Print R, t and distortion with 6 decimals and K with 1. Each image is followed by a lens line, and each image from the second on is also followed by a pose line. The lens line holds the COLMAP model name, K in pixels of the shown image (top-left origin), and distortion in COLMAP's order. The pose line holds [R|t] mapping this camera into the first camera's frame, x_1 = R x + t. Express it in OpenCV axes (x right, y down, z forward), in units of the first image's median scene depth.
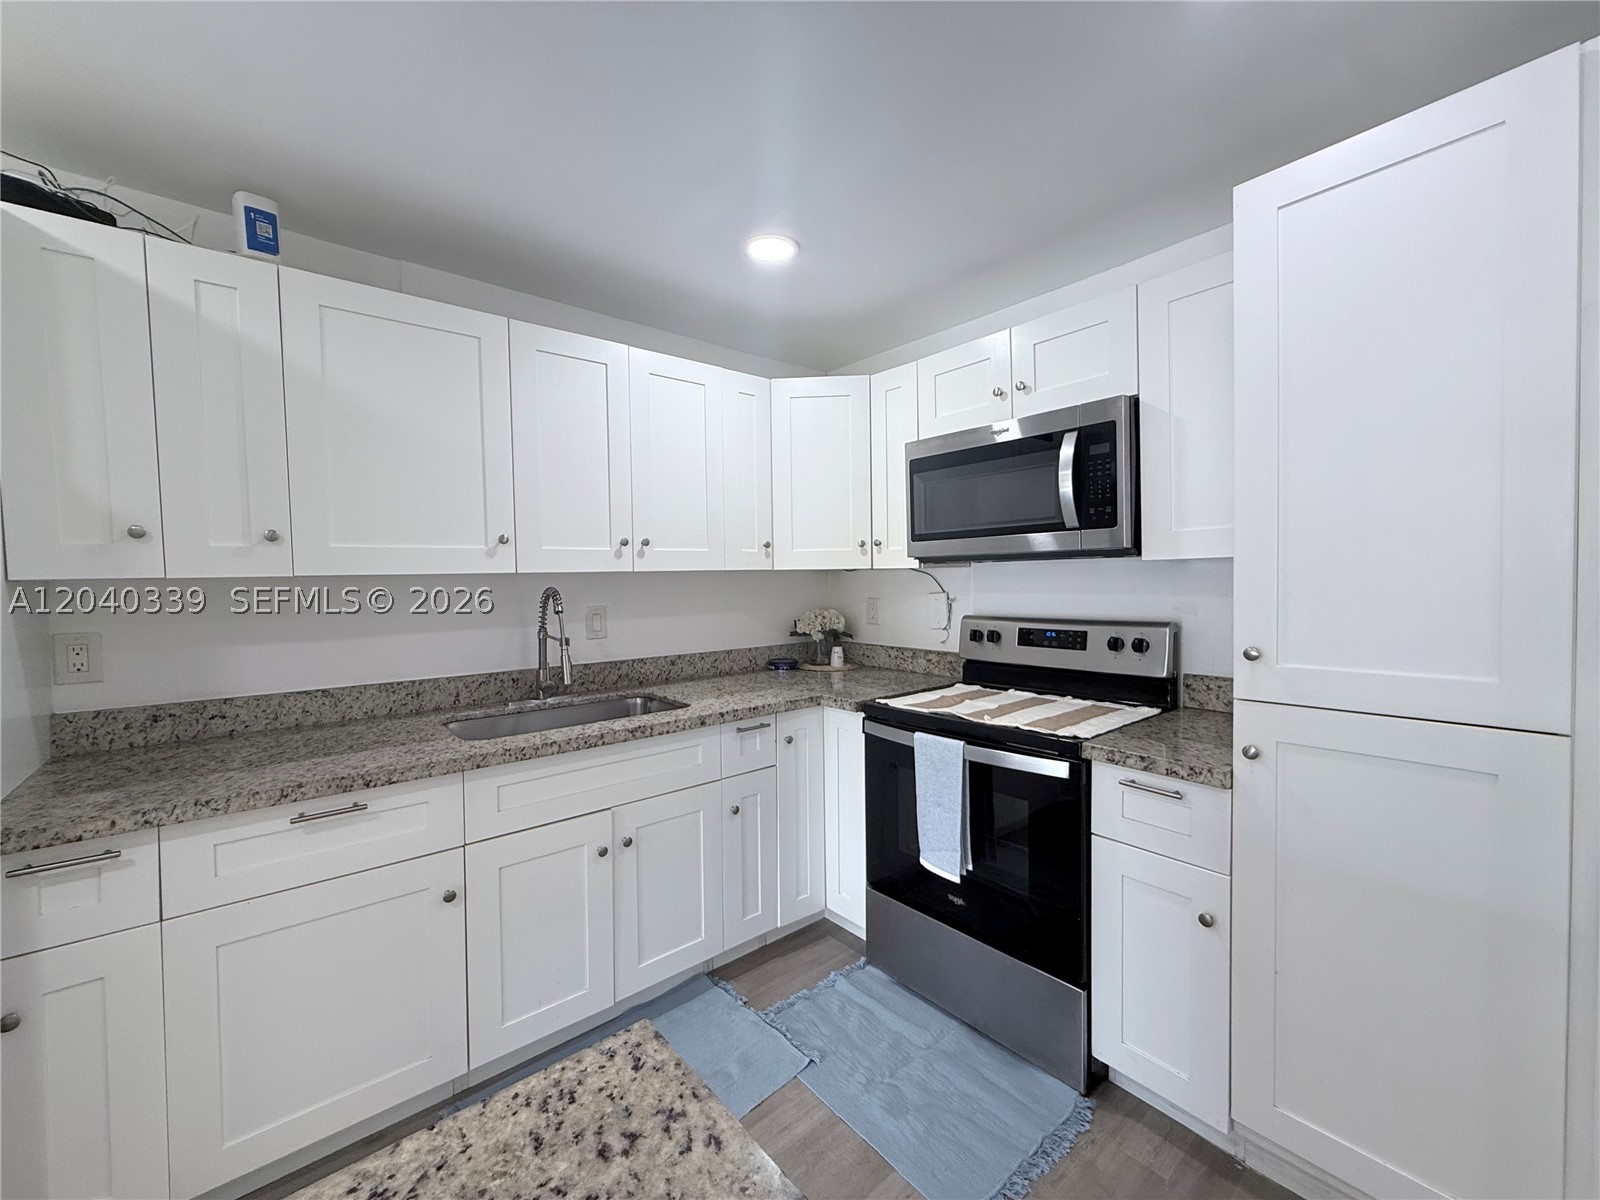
lens RADIAL K [[636.5, 0, 794.4], [0, 636.5, 598.9], [0, 0, 1]] dist [-0.000160, 0.000346]
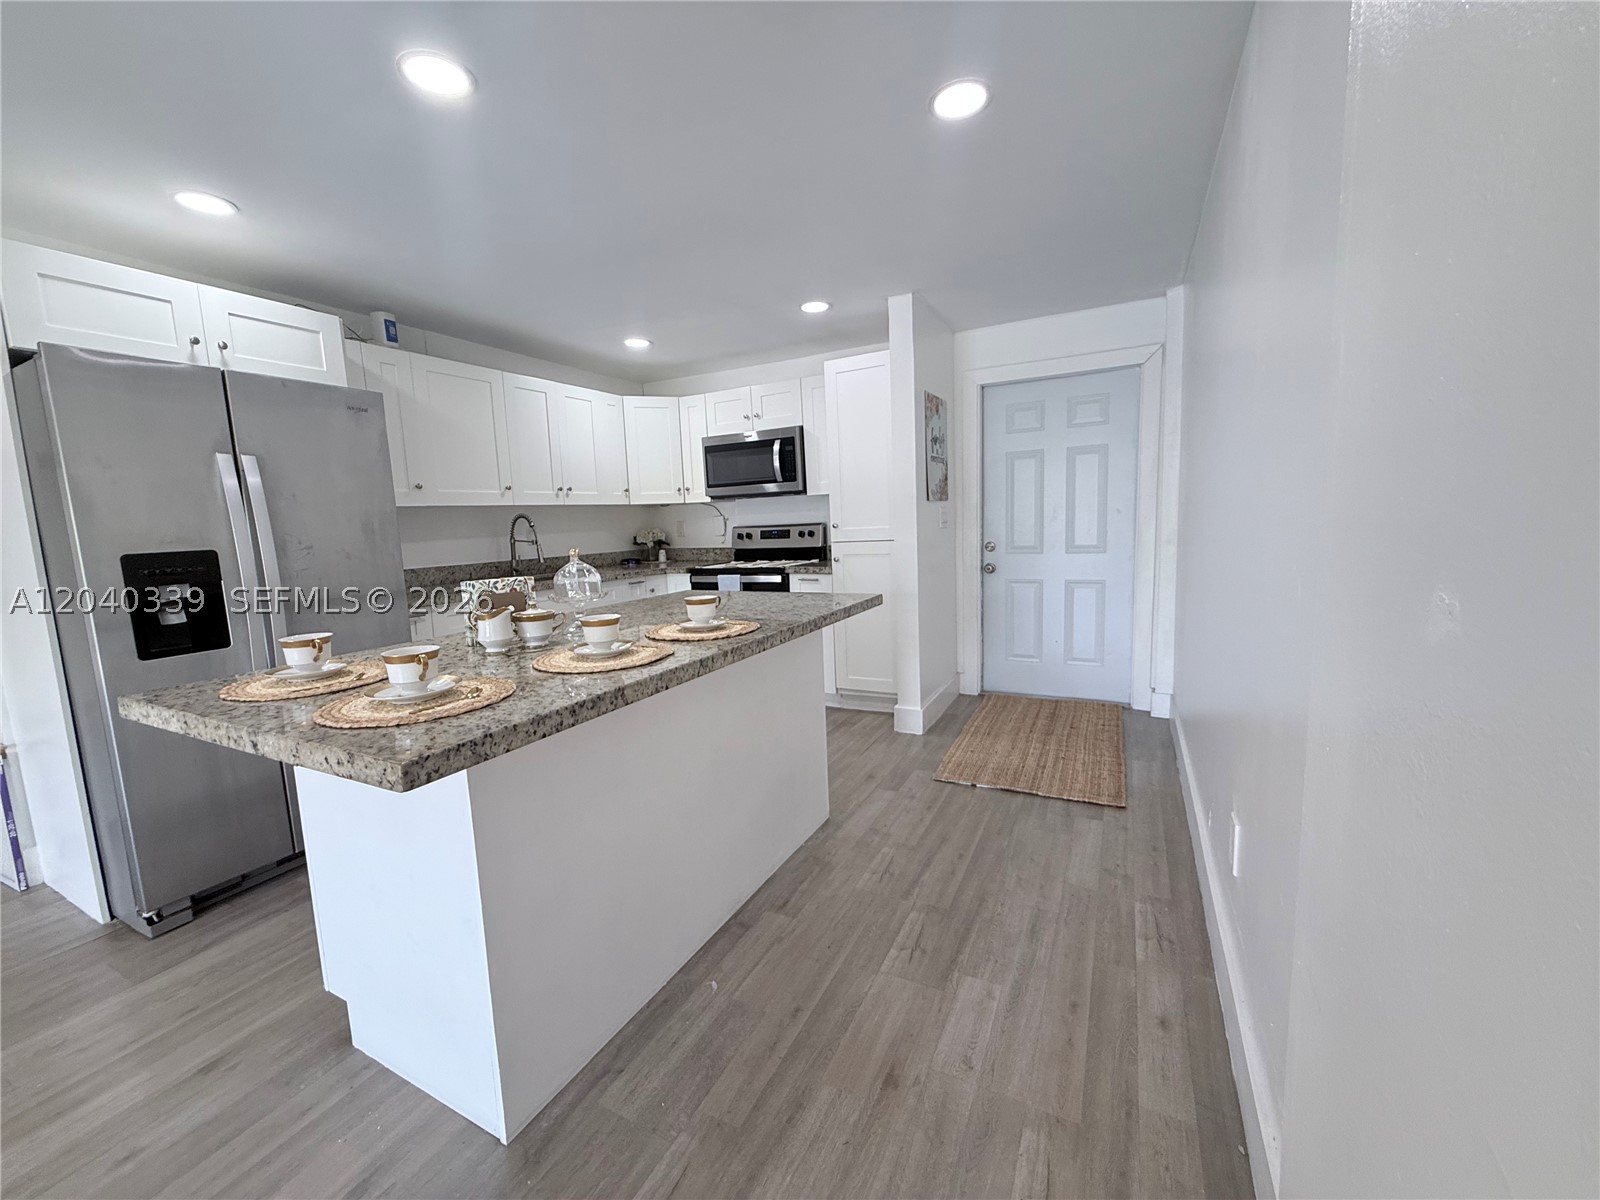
lens RADIAL K [[636.0, 0, 795.2], [0, 636.0, 600.2], [0, 0, 1]] dist [-0.002992, -0.000026]
pose [[0.923692, -0.070020, 0.376683, -0.385918], [0.038978, 0.995231, 0.089418, 0.104846], [-0.381148, -0.067912, 0.922016, -1.102225]]
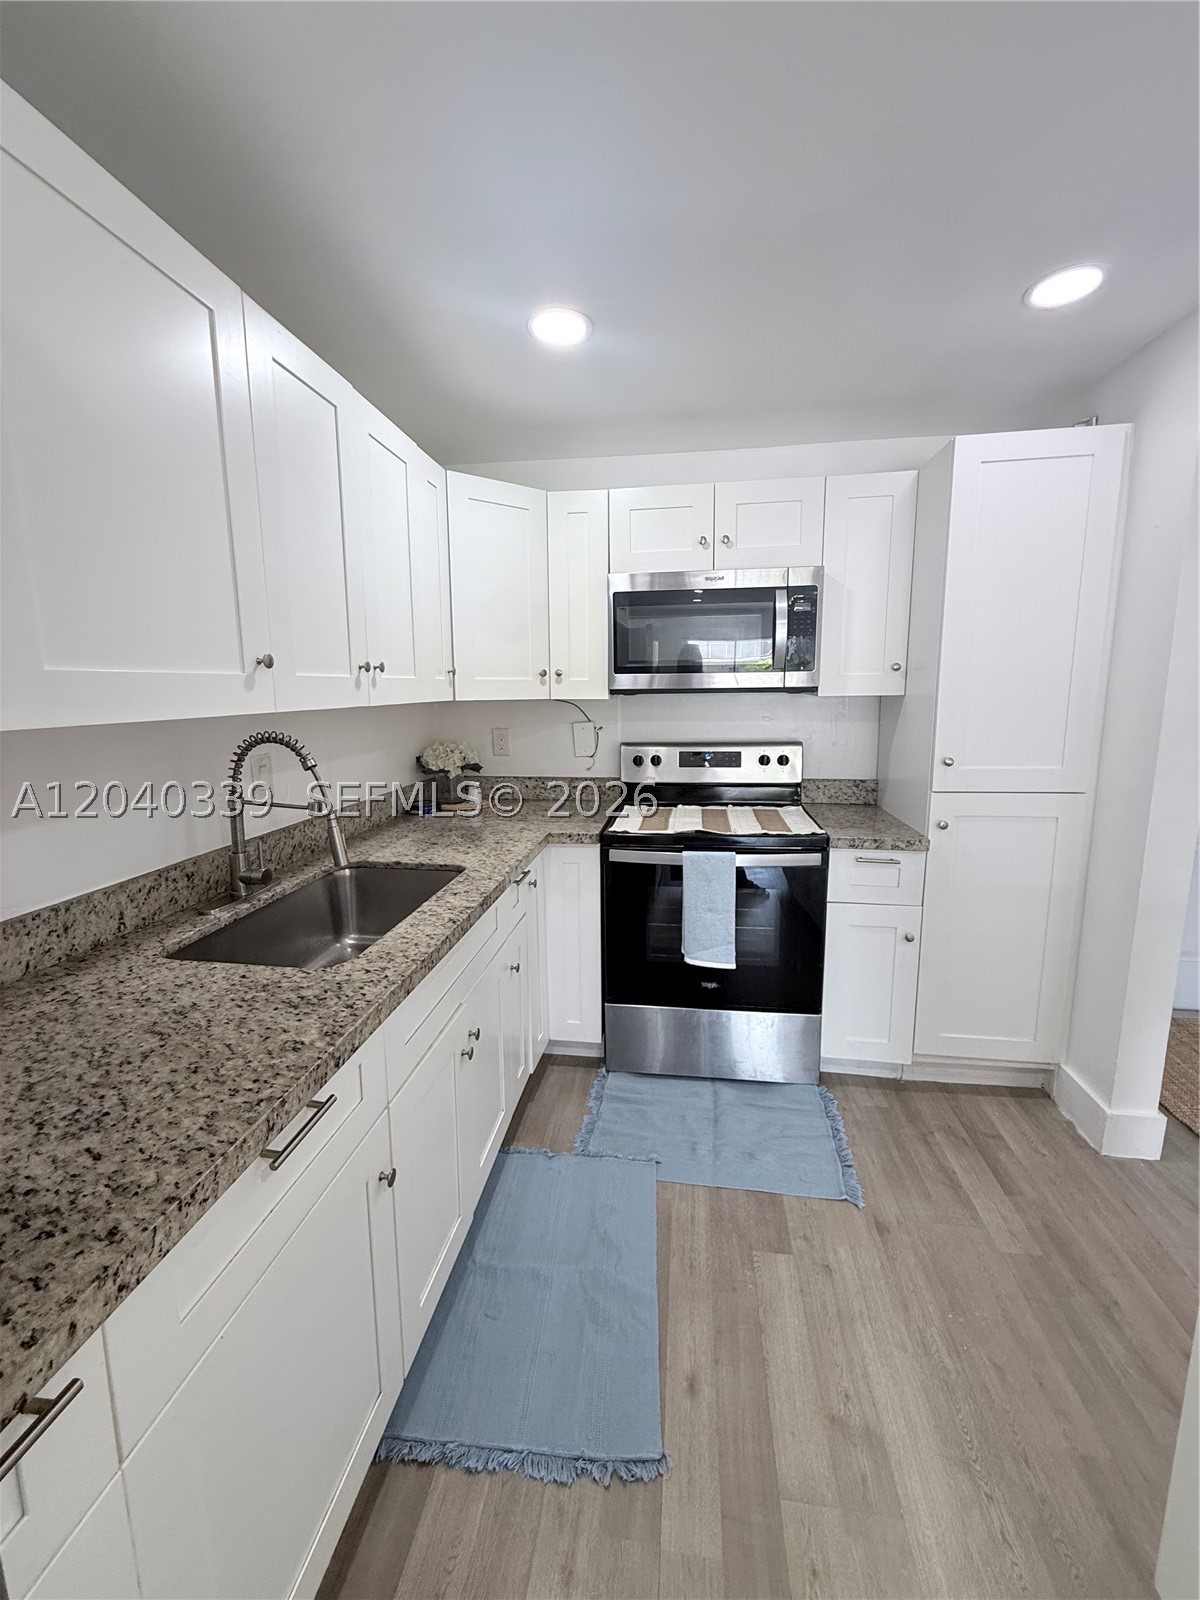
lens RADIAL K [[638.0, 0, 600.6], [0, 638.0, 794.9], [0, 0, 1]] dist [-0.000578, 0.000050]
pose [[0.743728, -0.101152, 0.660786, -0.617261], [0.021047, 0.991539, 0.128094, -0.032716], [-0.668151, -0.081359, 0.739564, 0.274308]]
